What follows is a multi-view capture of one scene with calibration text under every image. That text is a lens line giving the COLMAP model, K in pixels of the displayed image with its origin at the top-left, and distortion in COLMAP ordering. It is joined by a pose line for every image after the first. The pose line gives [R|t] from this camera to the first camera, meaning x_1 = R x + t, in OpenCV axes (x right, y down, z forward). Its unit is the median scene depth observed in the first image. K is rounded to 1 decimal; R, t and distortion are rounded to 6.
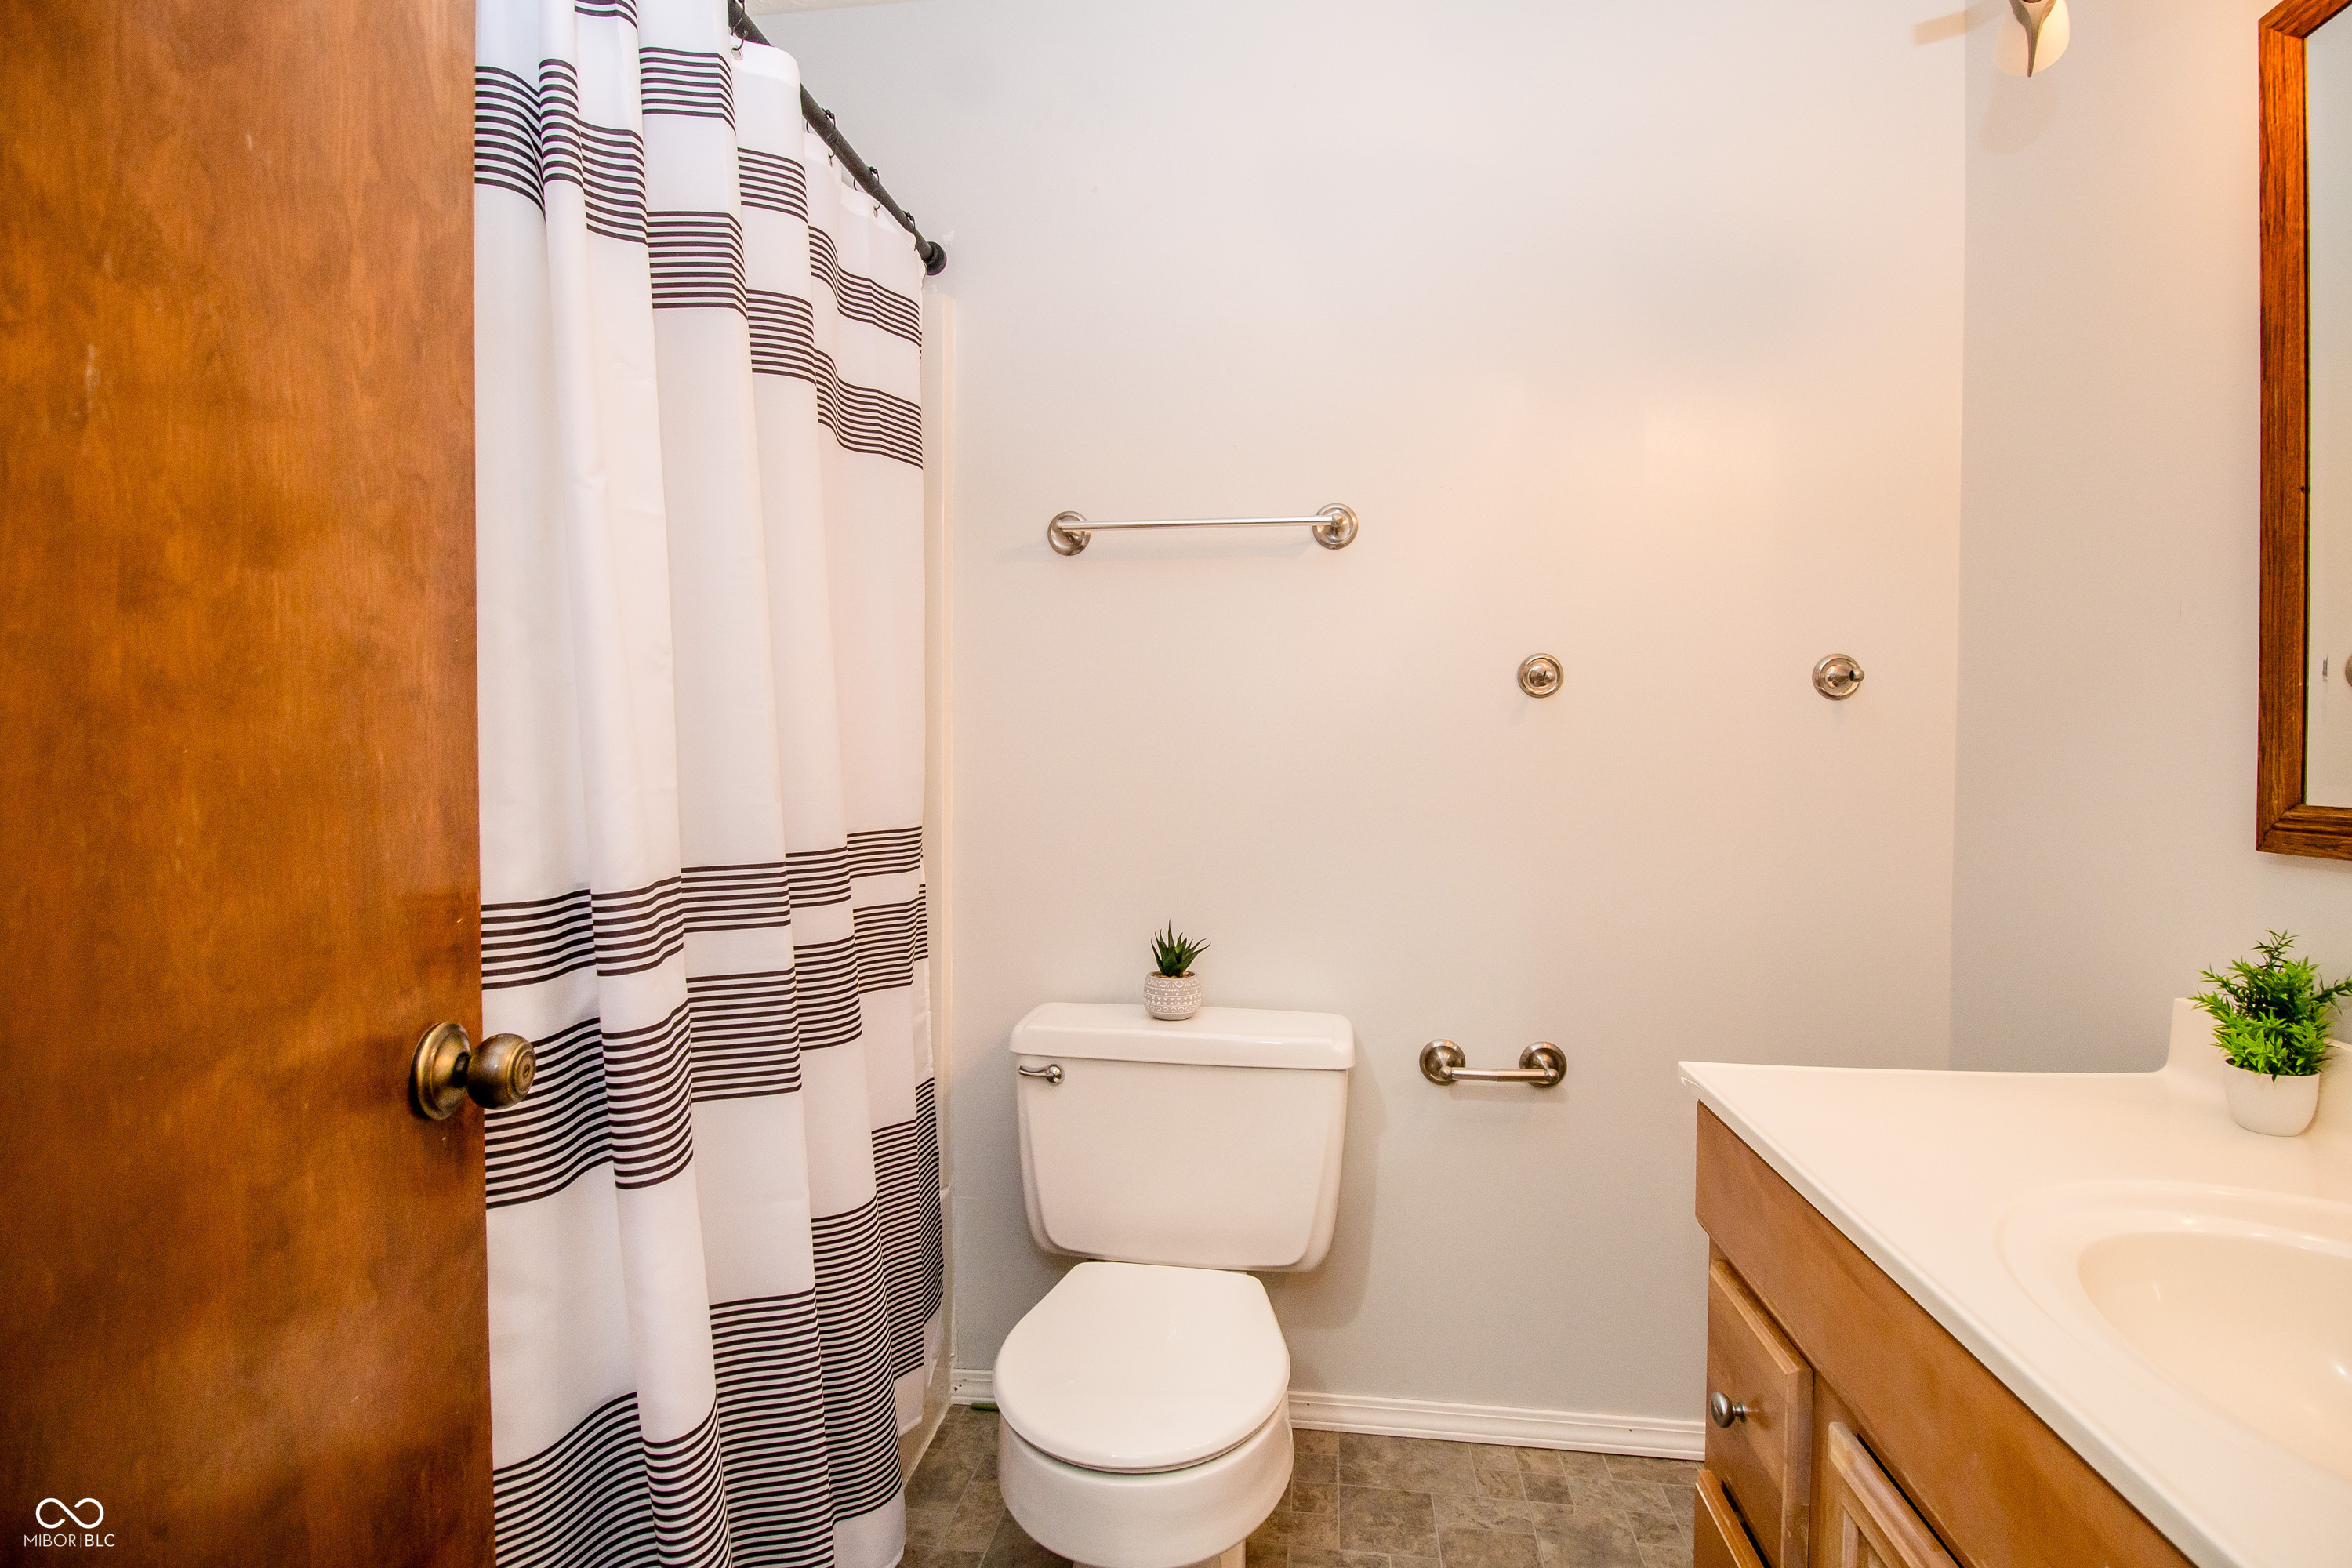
lens RADIAL K [[1085.5, 0, 1179.7], [0, 1085.5, 780.6], [0, 0, 1]] dist [0.001133, -0.012235]
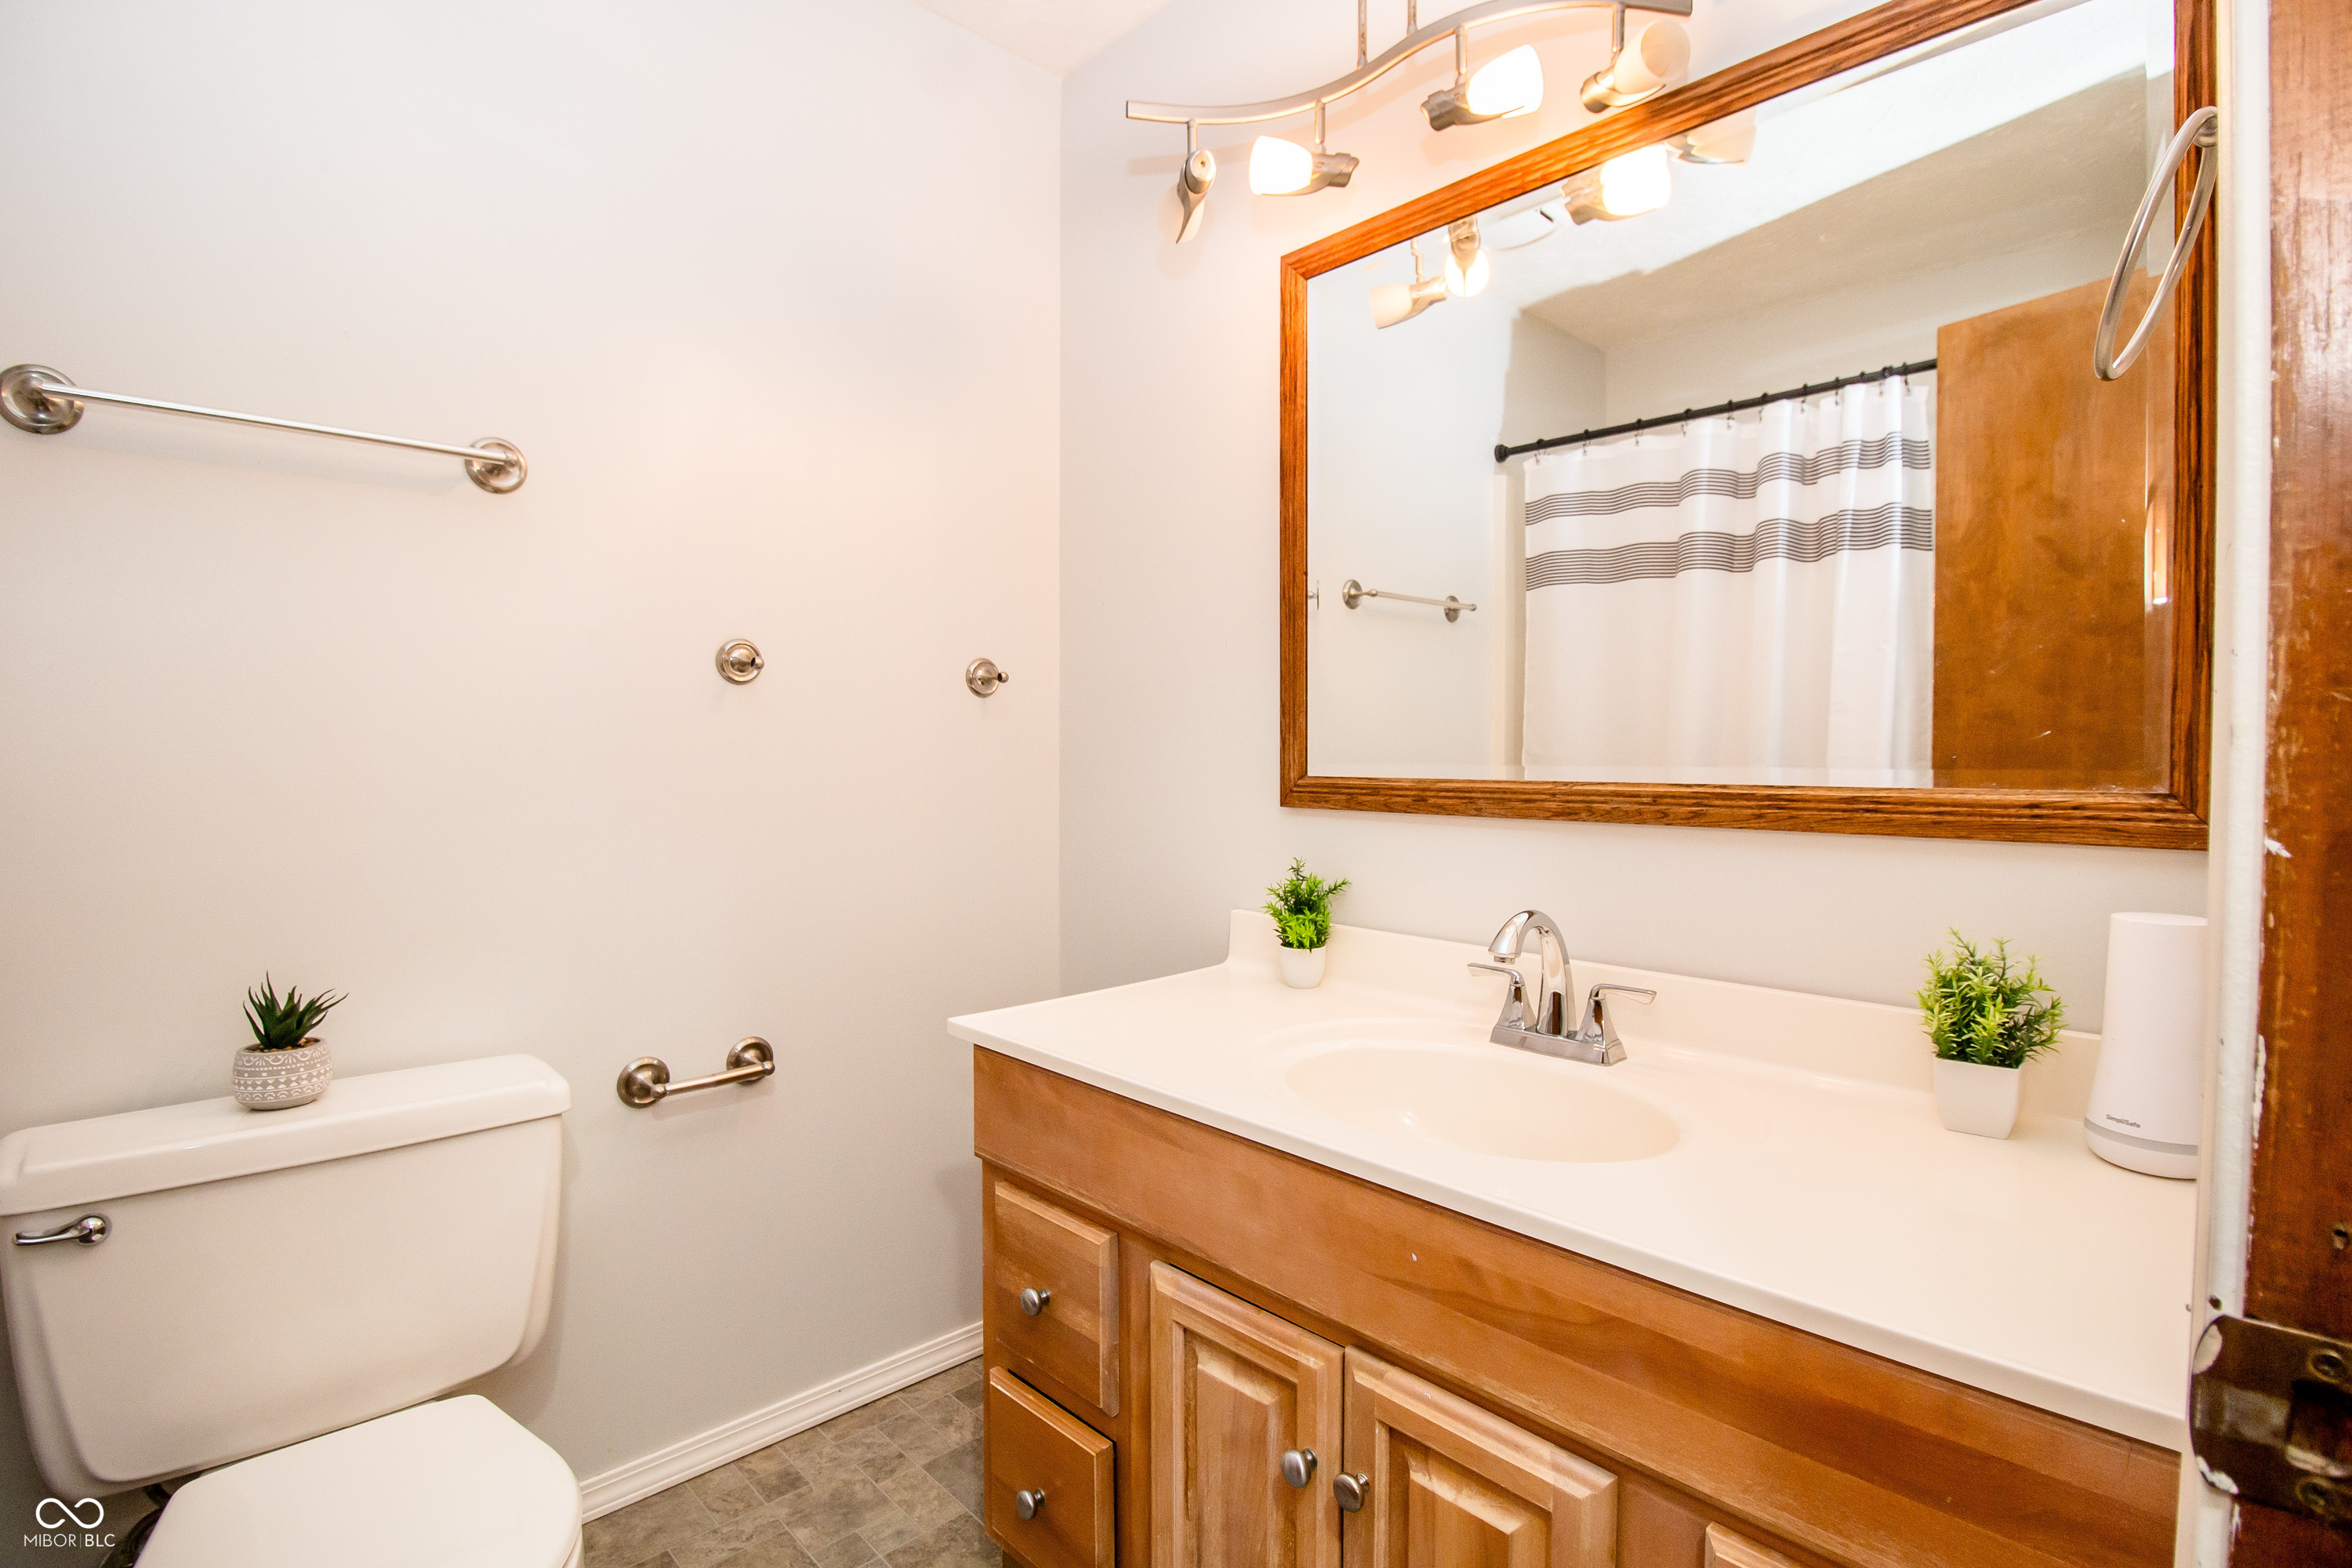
lens RADIAL K [[1110.3, 0, 1179.5], [0, 1110.3, 779.7], [0, 0, 1]] dist [-0.000535, -0.011641]
pose [[0.632024, -0.022540, 0.774621, -0.204709], [0.017277, 0.999738, 0.014994, 0.000640], [-0.774756, 0.003907, 0.632248, 0.073560]]
